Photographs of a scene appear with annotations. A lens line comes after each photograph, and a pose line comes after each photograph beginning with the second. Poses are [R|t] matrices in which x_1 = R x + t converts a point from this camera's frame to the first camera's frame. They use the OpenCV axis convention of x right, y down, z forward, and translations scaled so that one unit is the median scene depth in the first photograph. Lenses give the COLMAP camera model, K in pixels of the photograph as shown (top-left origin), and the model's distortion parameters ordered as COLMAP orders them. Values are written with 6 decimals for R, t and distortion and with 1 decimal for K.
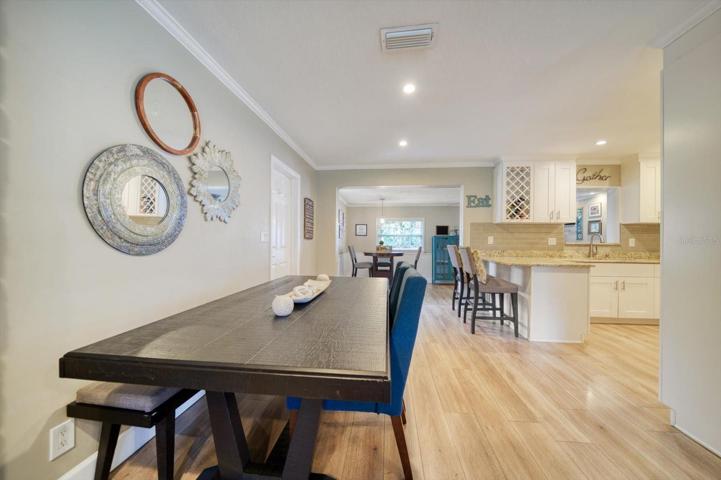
lens RADIAL K [[257.0, 0, 362.1], [0, 257.0, 241.3], [0, 0, 1]] dist [-0.017481, 0.001286]
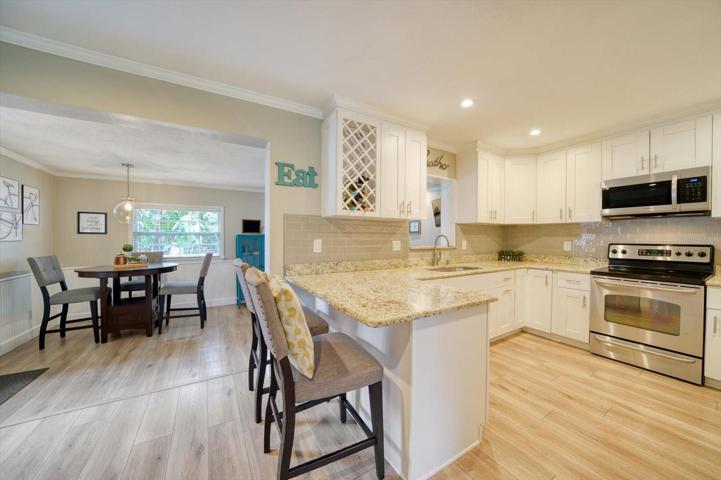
lens RADIAL K [[257.0, 0, 362.5], [0, 257.0, 241.0], [0, 0, 1]] dist [-0.017481, 0.001286]
pose [[0.789642, -0.016946, 0.613334, 0.238109], [0.006728, 0.999798, 0.018962, -0.027396], [-0.613531, -0.010846, 0.789596, 0.503009]]
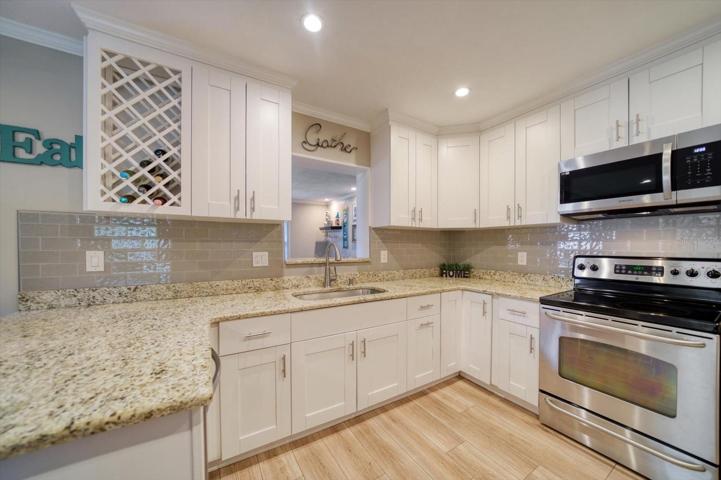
lens RADIAL K [[257.0, 0, 360.7], [0, 257.0, 249.1], [0, 0, 1]] dist [-0.017481, 0.001286]
pose [[0.790738, -0.017447, 0.611907, 0.606945], [0.008634, 0.999812, 0.017350, -0.025993], [-0.612094, -0.008436, 0.790740, 0.504005]]
